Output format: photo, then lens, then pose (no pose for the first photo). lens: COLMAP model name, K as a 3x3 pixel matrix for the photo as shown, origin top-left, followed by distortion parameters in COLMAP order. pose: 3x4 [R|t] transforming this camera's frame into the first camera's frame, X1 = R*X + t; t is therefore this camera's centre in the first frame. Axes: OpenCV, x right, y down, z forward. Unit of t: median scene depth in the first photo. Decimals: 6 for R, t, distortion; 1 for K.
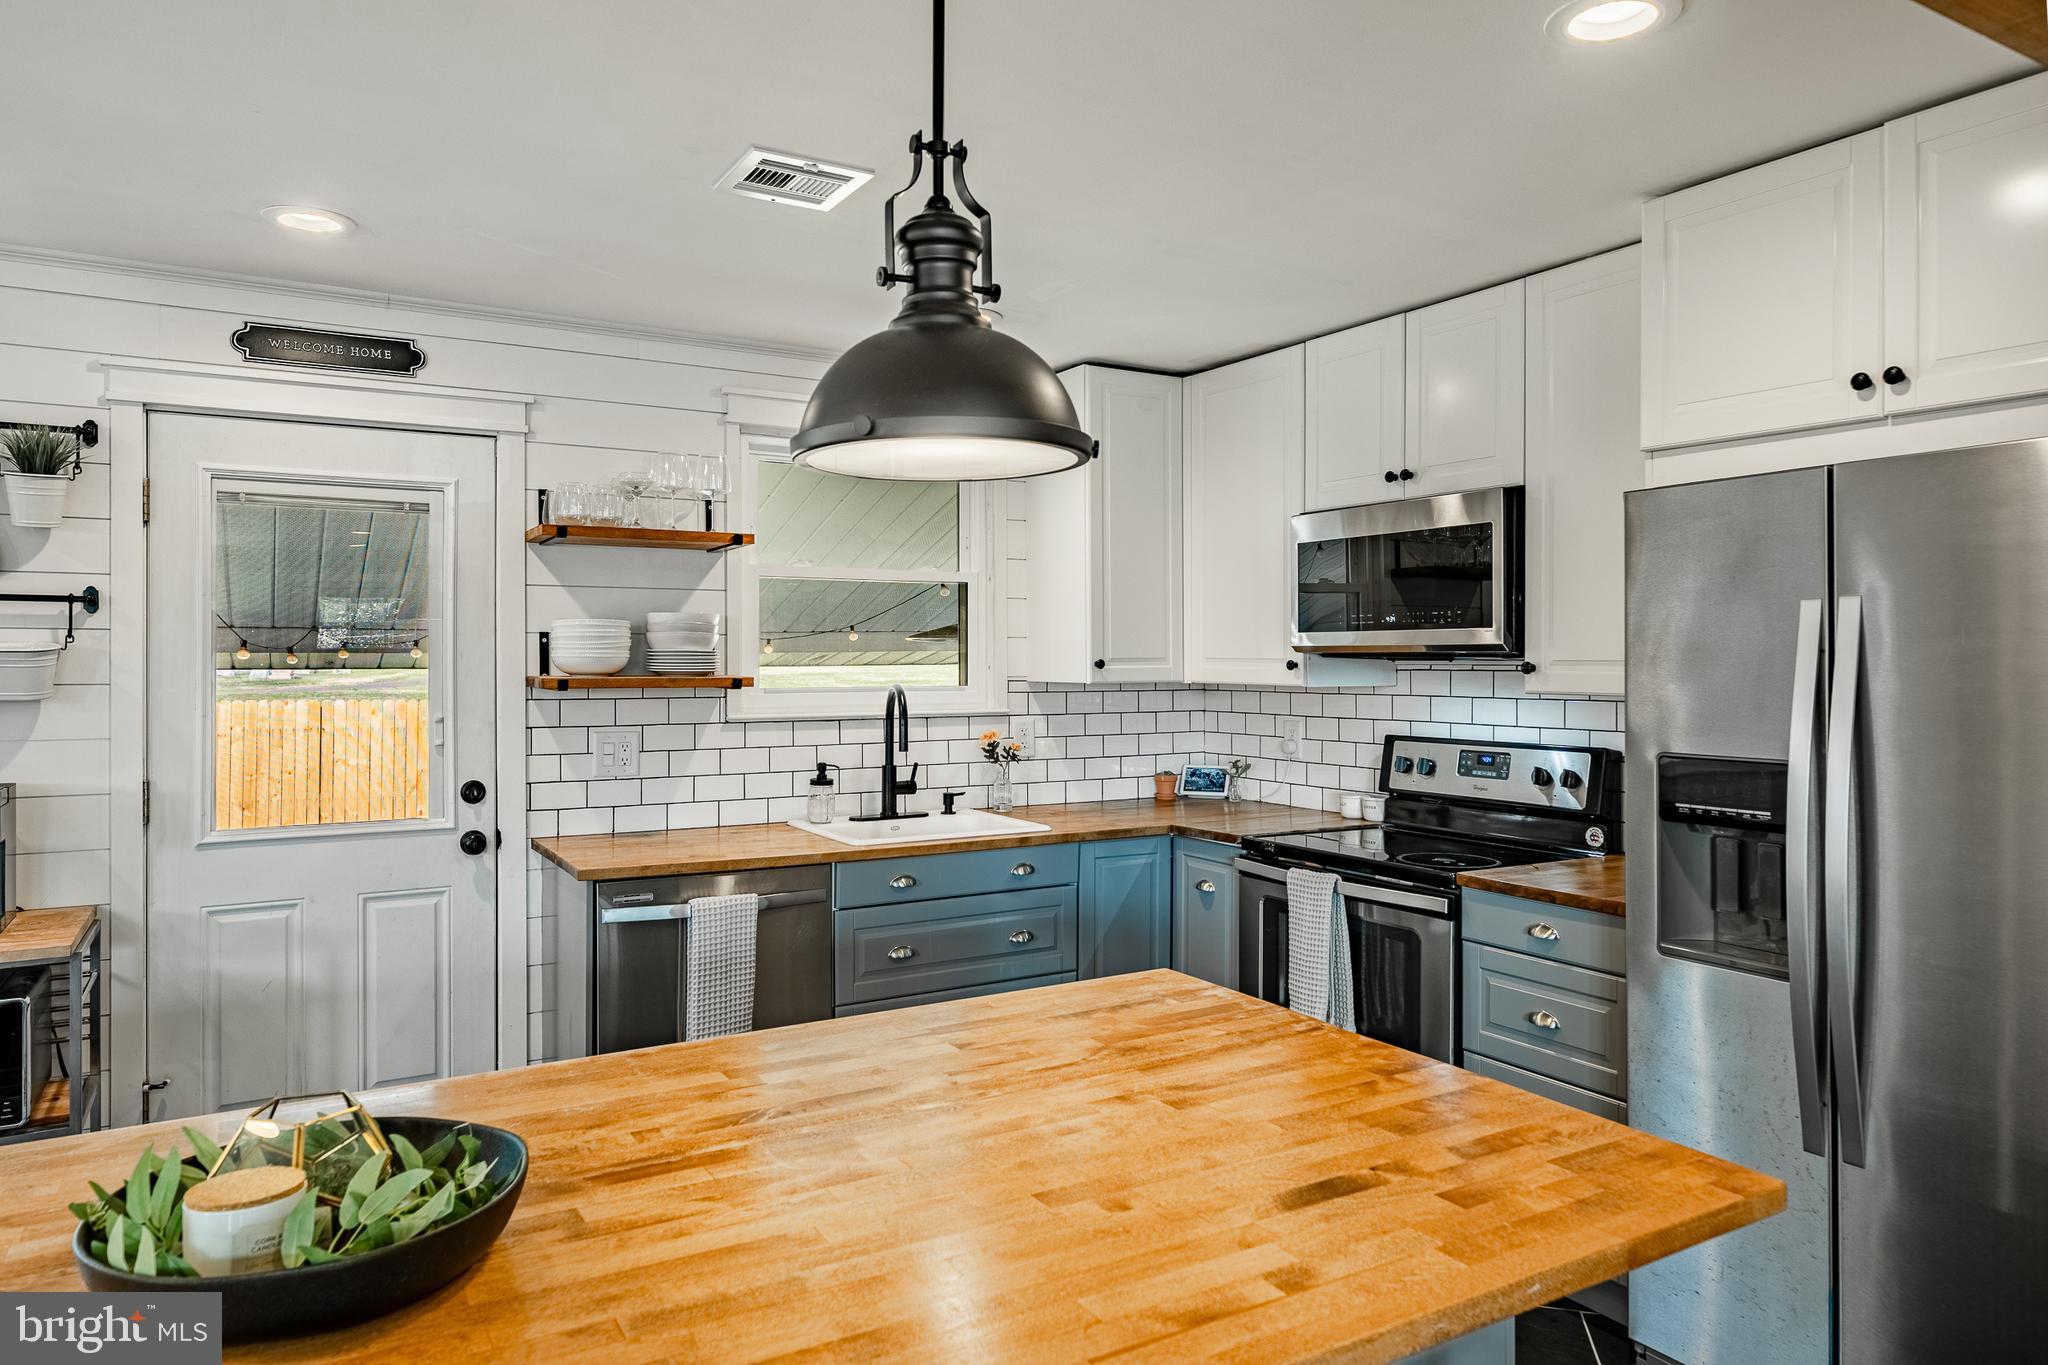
lens RADIAL K [[1287.8, 0, 1007.0], [0, 1287.8, 665.2], [0, 0, 1]] dist [0.001186, -0.003982]
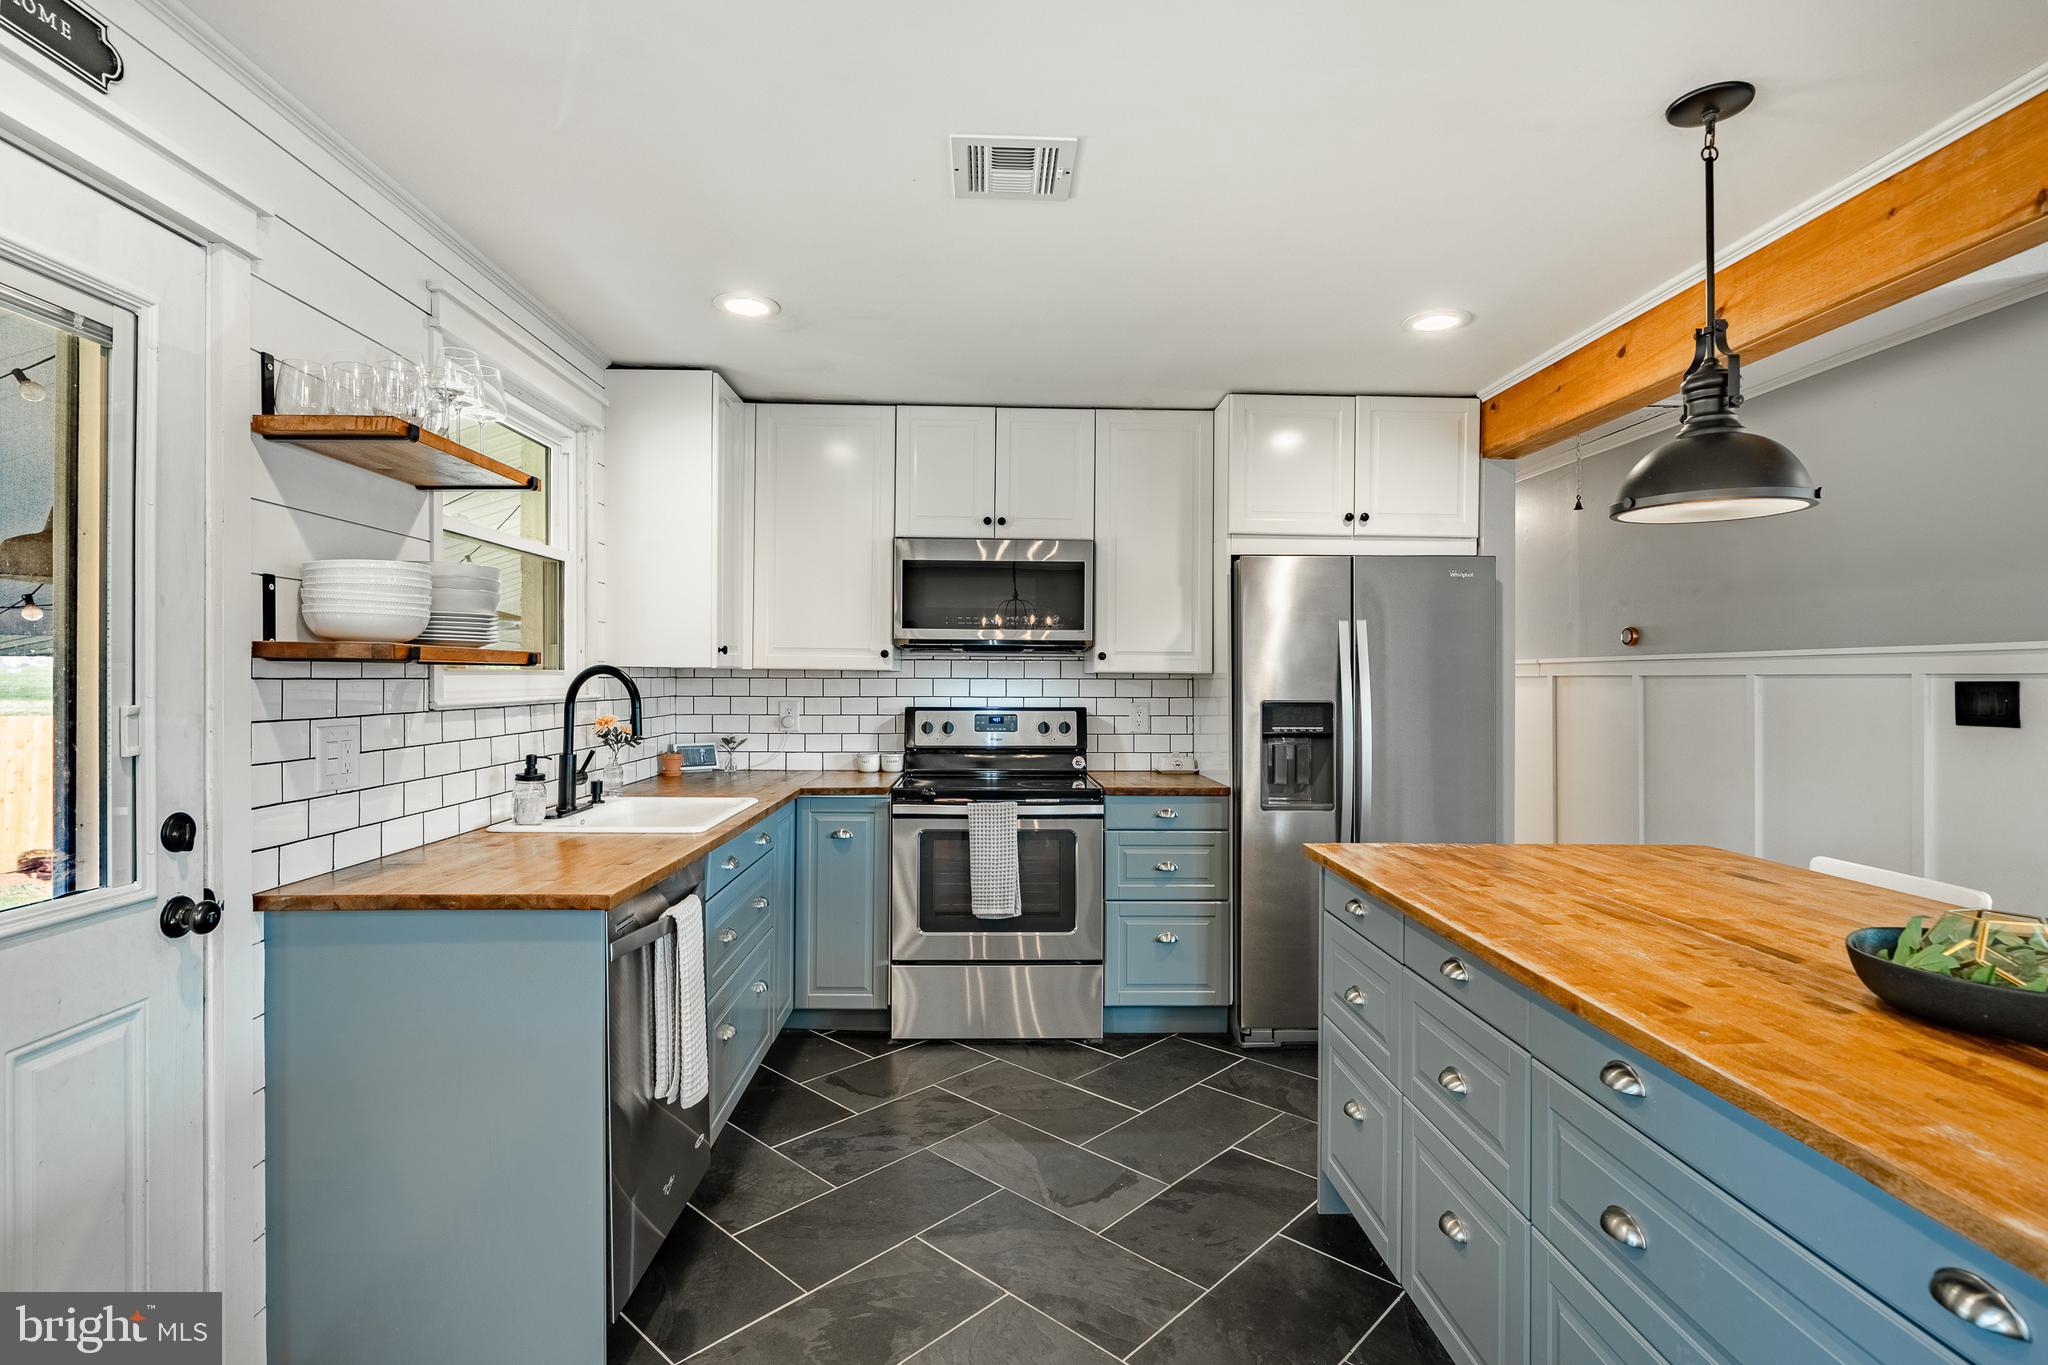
lens RADIAL K [[982.1, 0, 1008.3], [0, 982.1, 676.8], [0, 0, 1]] dist [-0.002019, 0.004202]
pose [[0.489767, 0.002514, 0.871850, -0.614581], [-0.003514, 0.999993, -0.000910, 0.025178], [-0.871846, -0.002618, 0.489773, 0.436450]]
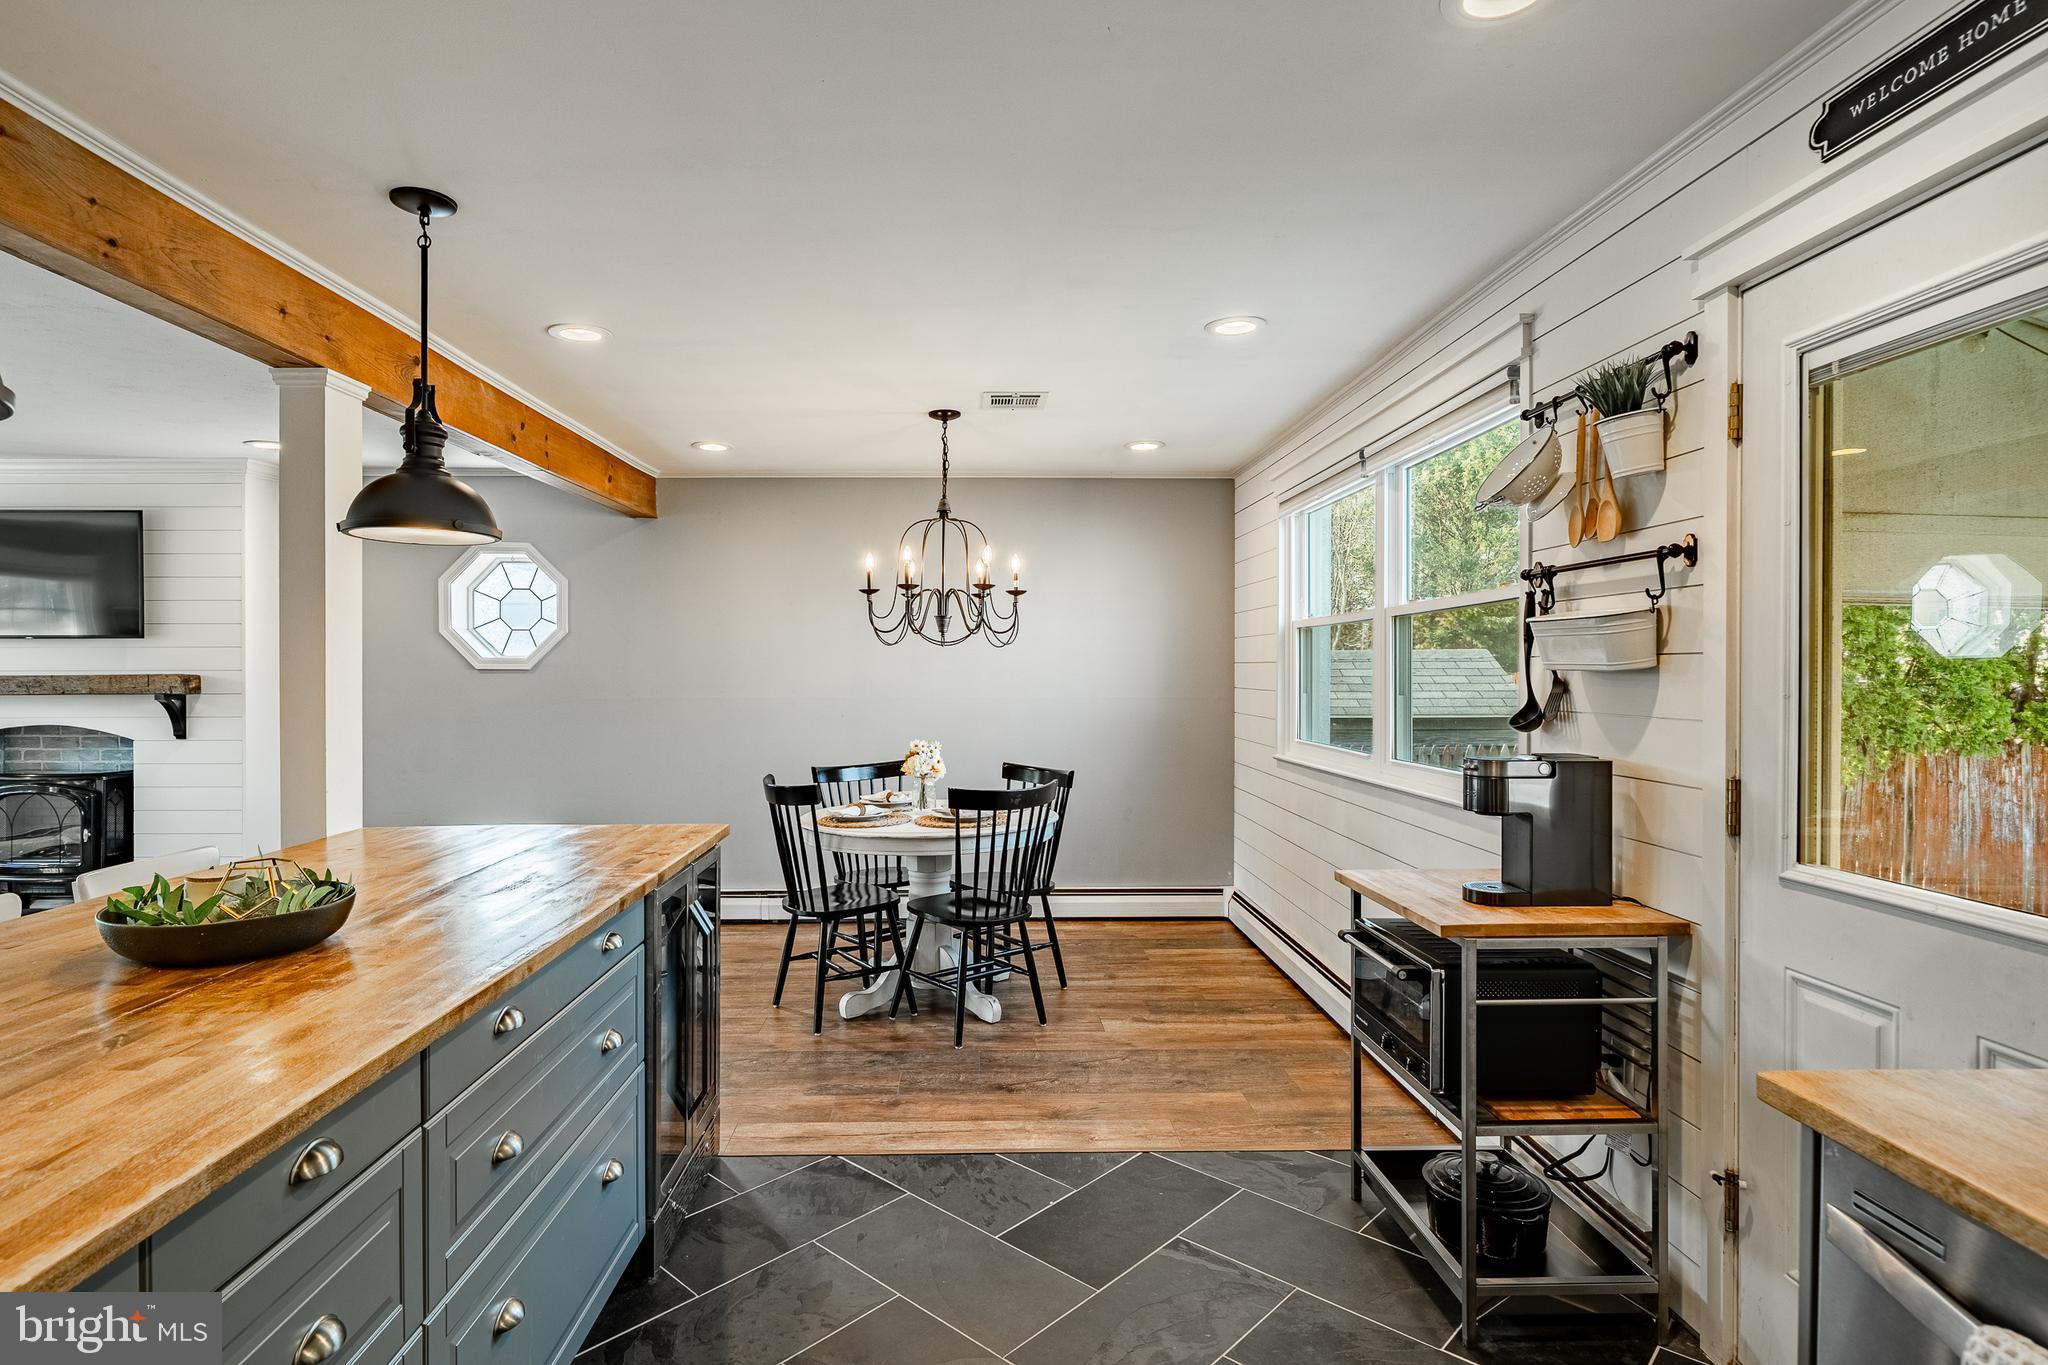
lens RADIAL K [[1048.7, 0, 987.0], [0, 1048.7, 682.2], [0, 0, 1]] dist [-0.001835, -0.002519]
pose [[-0.482625, 0.009540, -0.875775, 0.078174], [0.001532, 0.999948, 0.010048, 0.022243], [0.875826, 0.003507, -0.482614, 0.801198]]
